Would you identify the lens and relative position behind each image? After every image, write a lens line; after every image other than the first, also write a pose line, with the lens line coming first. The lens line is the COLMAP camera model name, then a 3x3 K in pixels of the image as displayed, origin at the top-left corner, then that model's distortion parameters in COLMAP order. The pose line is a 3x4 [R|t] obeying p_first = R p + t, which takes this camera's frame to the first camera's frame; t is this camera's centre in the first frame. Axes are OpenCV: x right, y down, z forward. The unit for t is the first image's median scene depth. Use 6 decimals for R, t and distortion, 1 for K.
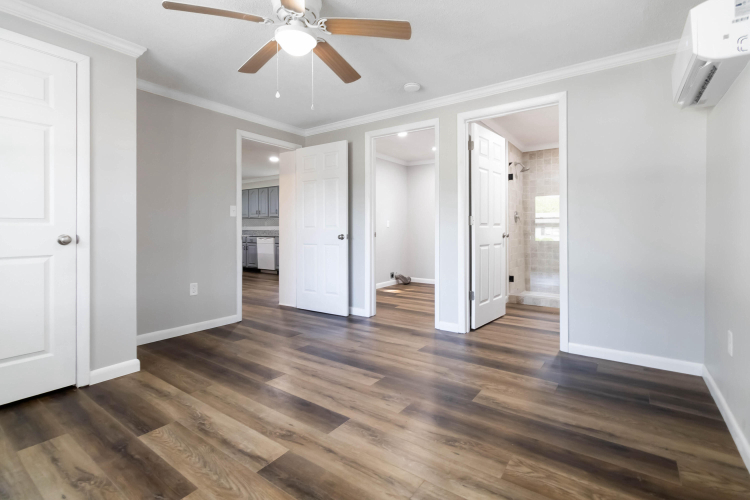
lens RADIAL K [[349.1, 0, 379.3], [0, 349.1, 229.9], [0, 0, 1]] dist [0.002384, -0.000559]
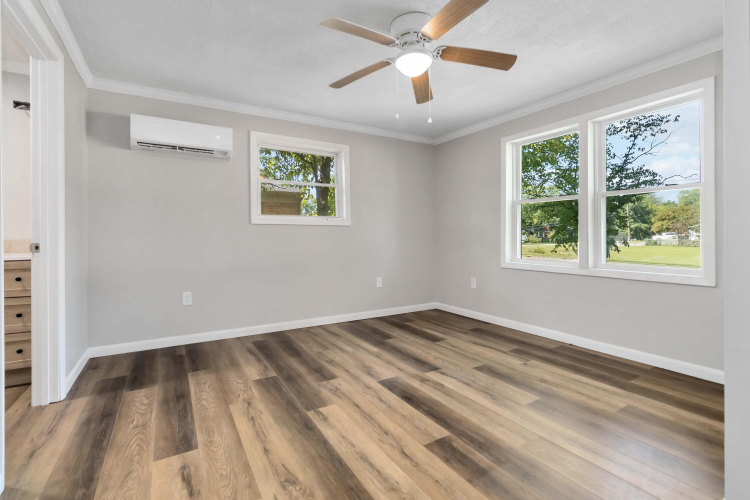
lens RADIAL K [[348.2, 0, 380.6], [0, 348.2, 244.0], [0, 0, 1]] dist [0.000010, -0.000506]
pose [[-0.917807, -0.001818, 0.397022, -0.522632], [0.009483, 0.999604, 0.026500, 0.000924], [-0.396913, 0.028087, -0.917426, 1.863448]]
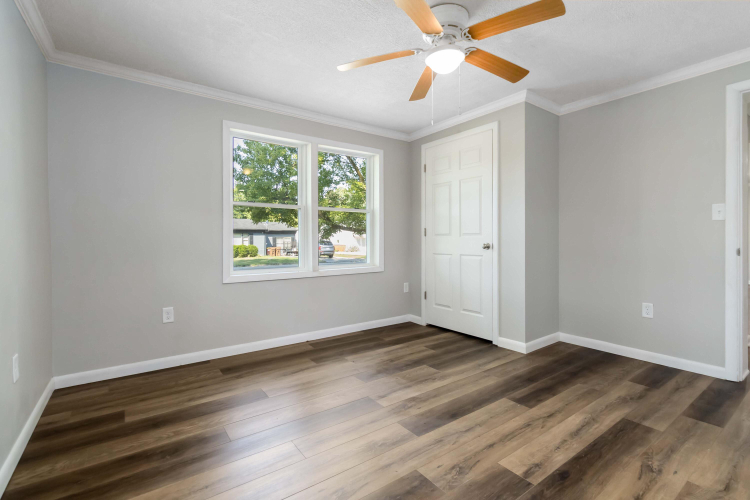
lens RADIAL K [[348.2, 0, 380.6], [0, 348.2, 244.0], [0, 0, 1]] dist [0.000010, -0.000506]
pose [[-0.313637, 0.012978, -0.949454, 0.735850], [-0.000252, 0.999905, 0.013751, -0.002079], [0.949543, 0.004552, -0.313604, 1.038529]]
